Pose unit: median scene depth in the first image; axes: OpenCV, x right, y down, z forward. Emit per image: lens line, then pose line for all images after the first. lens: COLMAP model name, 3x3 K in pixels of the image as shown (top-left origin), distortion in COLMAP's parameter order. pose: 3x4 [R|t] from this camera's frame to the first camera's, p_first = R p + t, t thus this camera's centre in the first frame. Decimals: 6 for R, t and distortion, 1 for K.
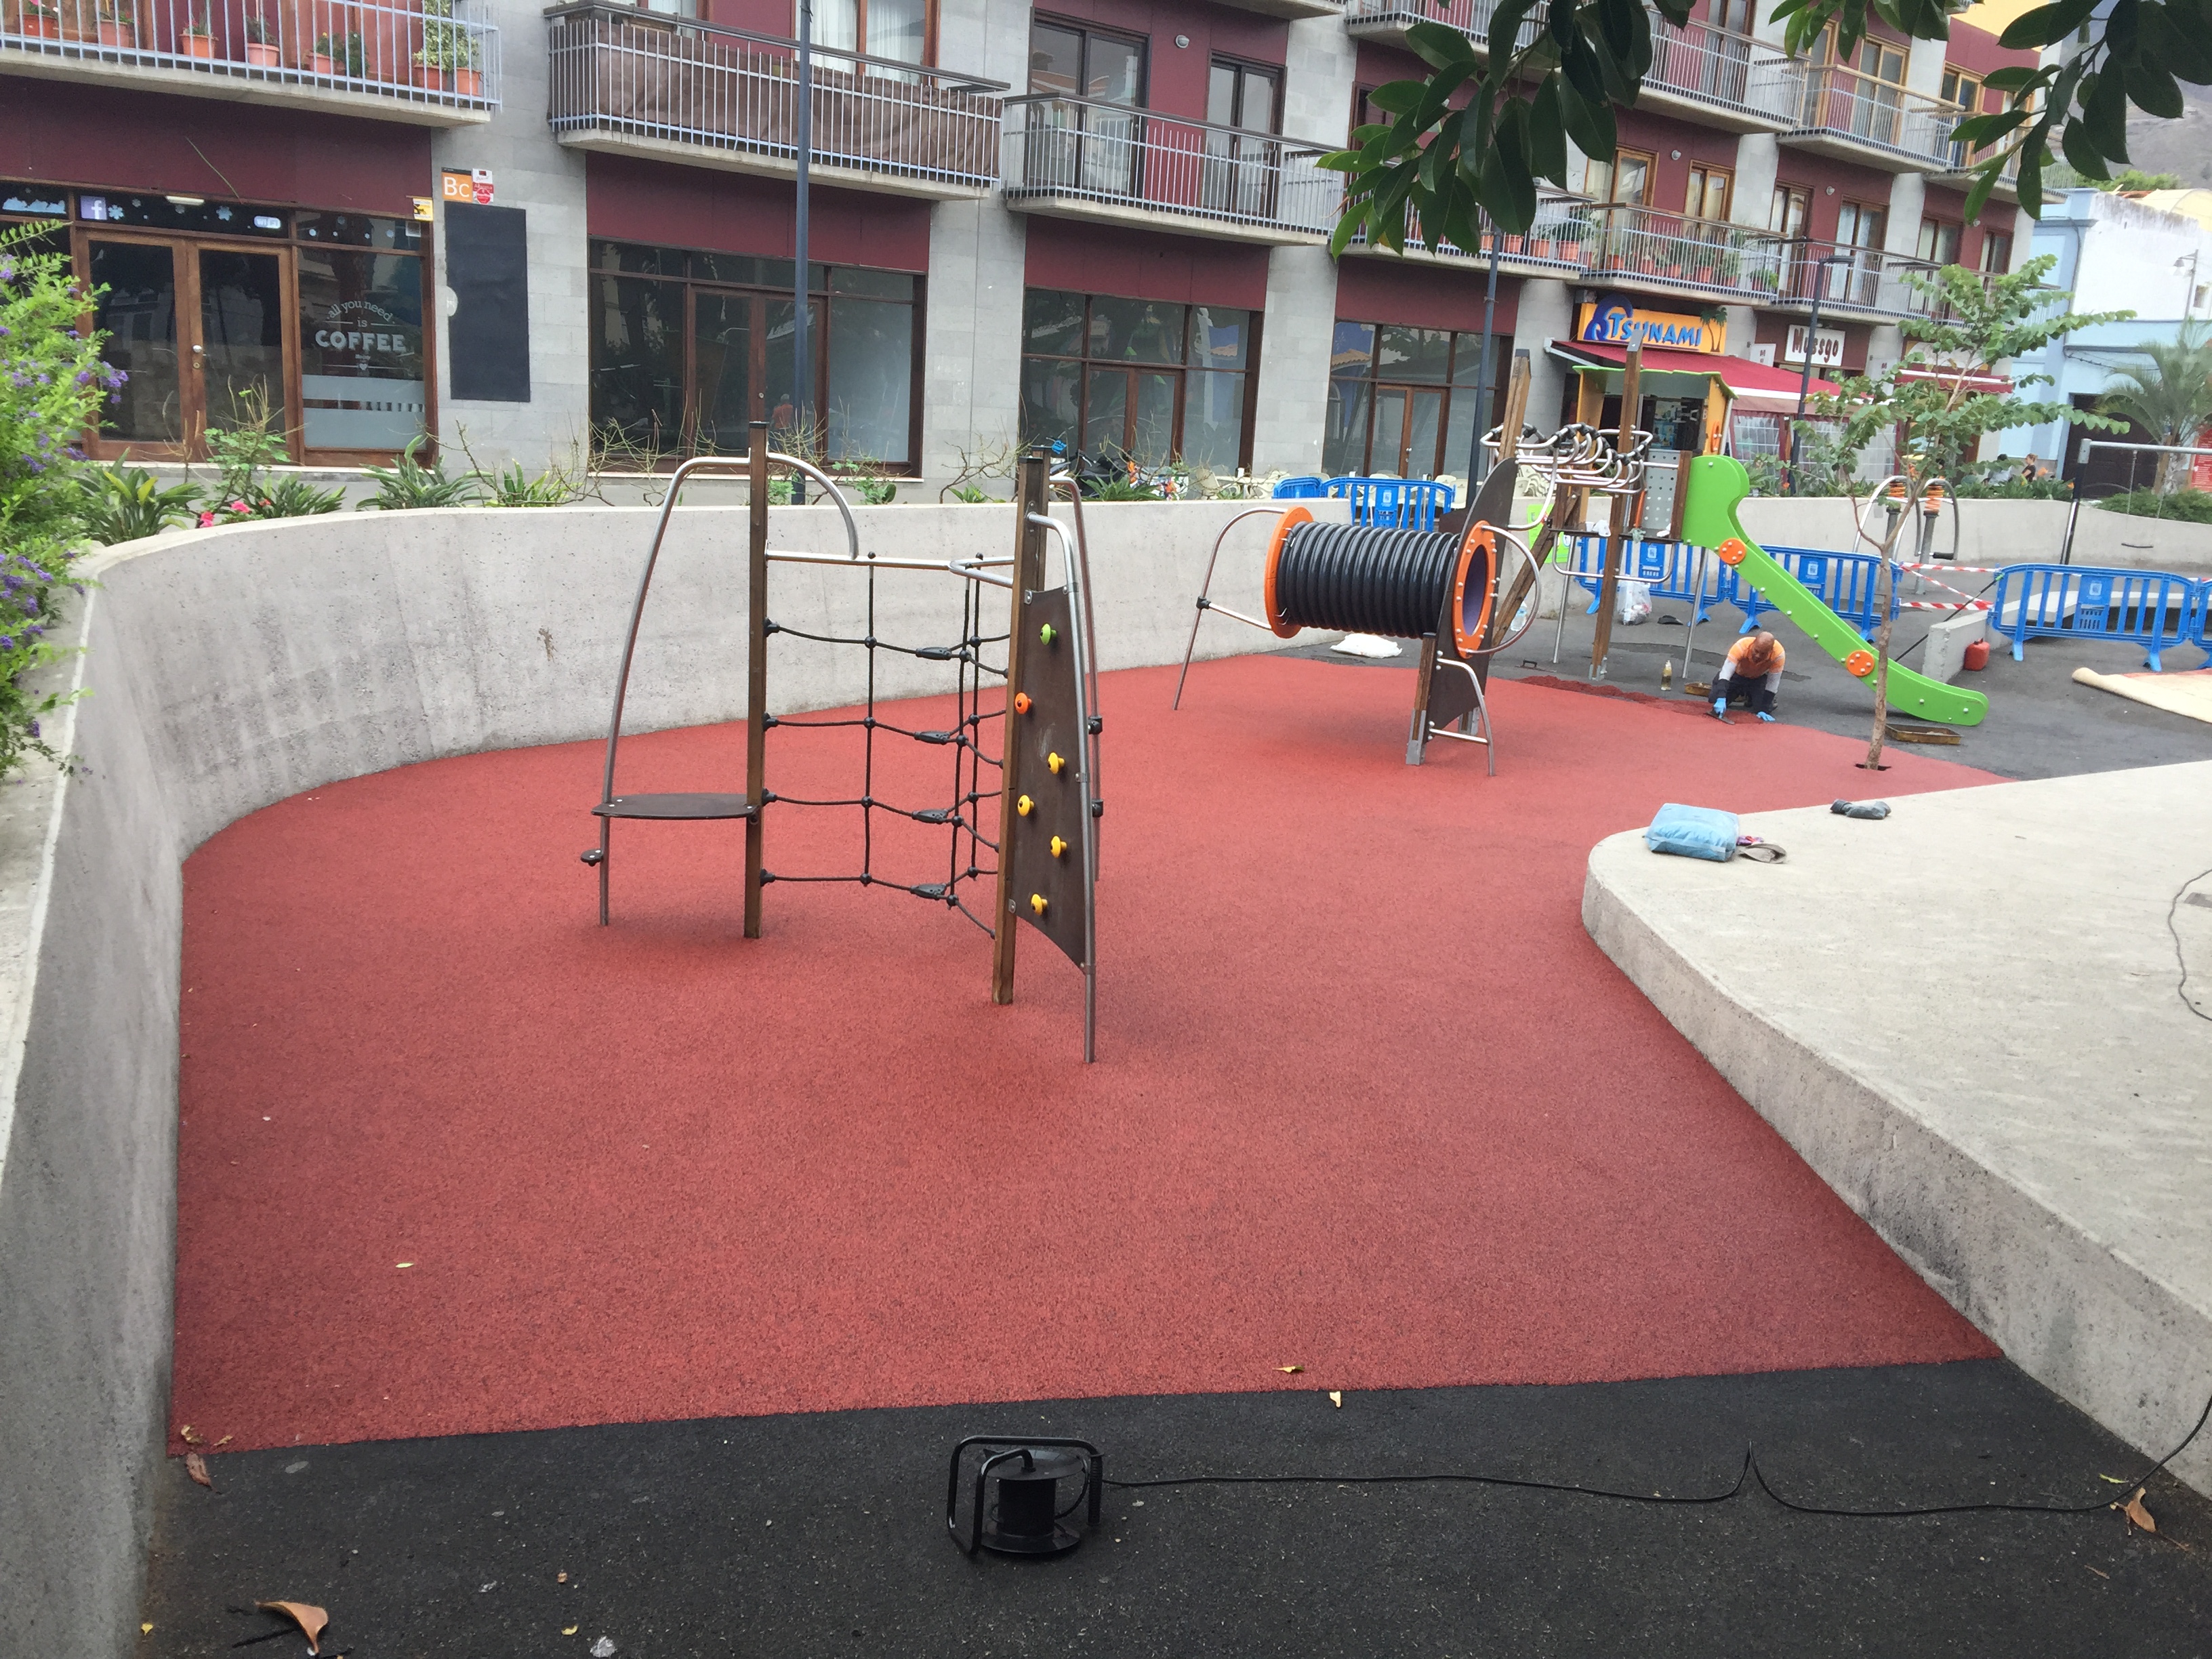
lens RADIAL K [[1842.5, 0, 1106.0], [0, 1842.5, 829.5], [0, 0, 1]] dist [-0.002169, -0.014609]
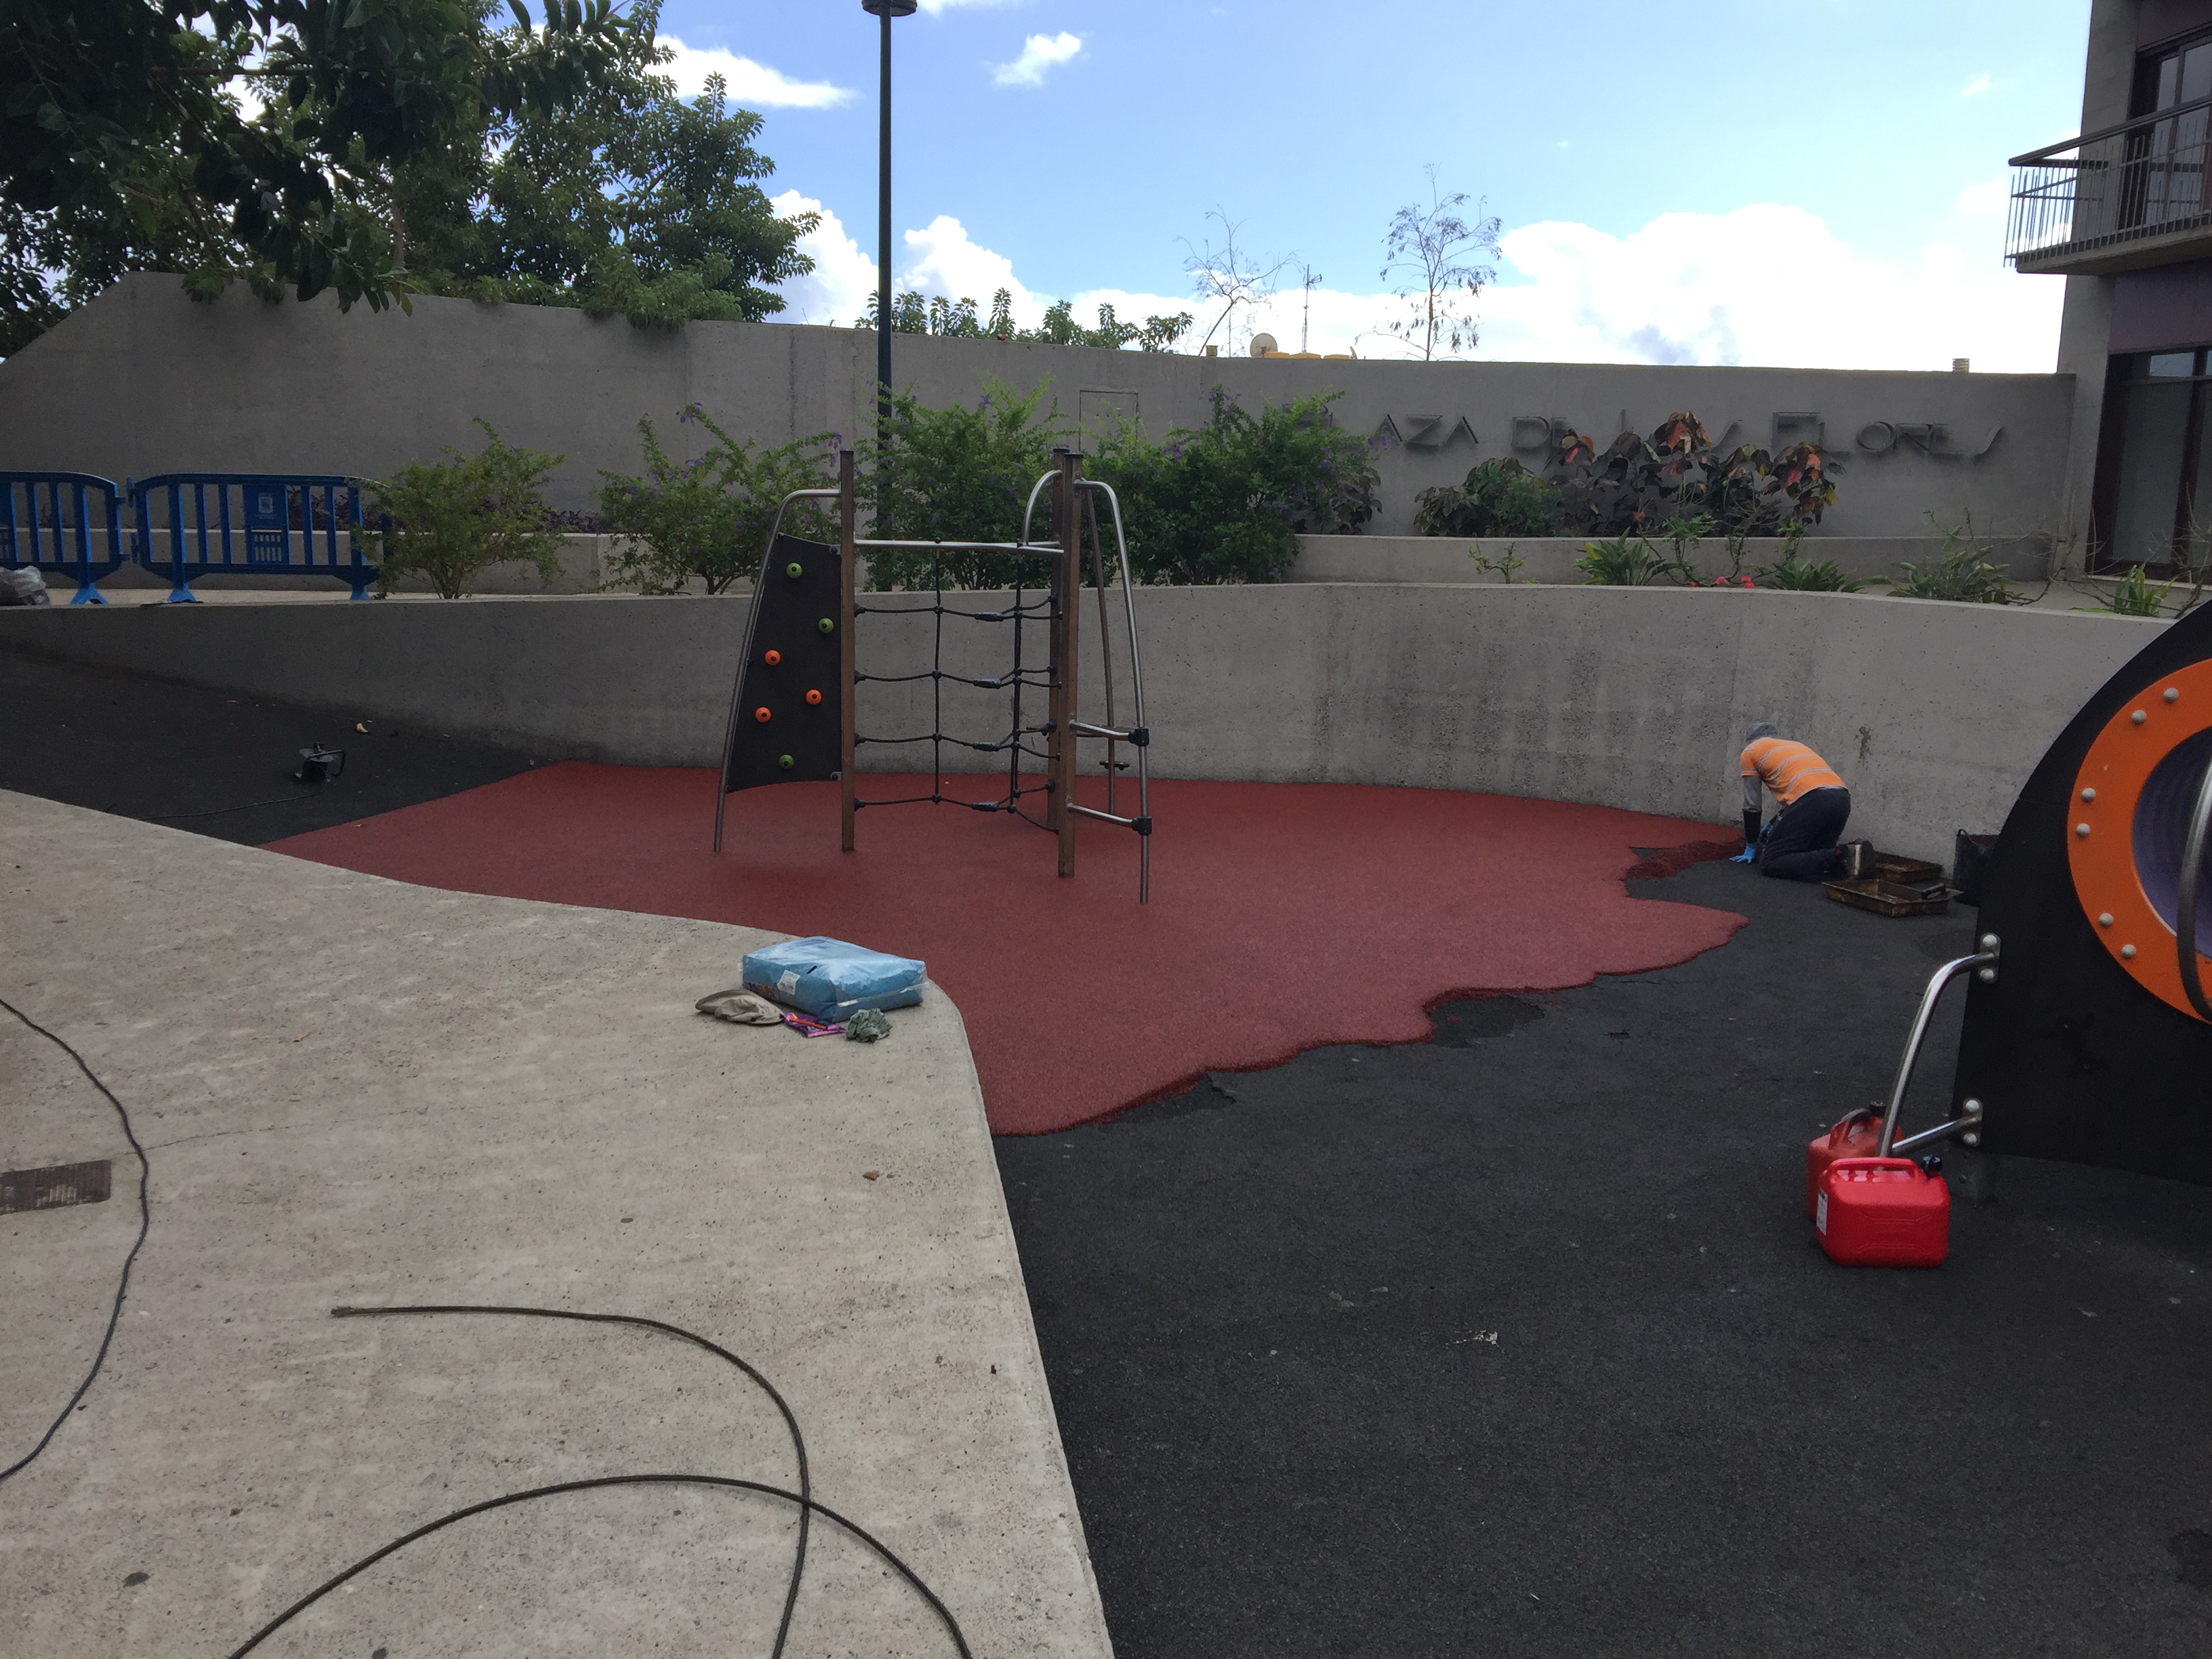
lens RADIAL K [[1842.5, 0, 1106.0], [0, 1842.5, 829.5], [0, 0, 1]] dist [-0.002169, -0.014609]
pose [[-0.428269, 0.103251, -0.897733, 0.457050], [-0.246849, 0.942299, 0.226138, -0.118156], [0.869282, 0.318452, -0.378070, 0.700061]]
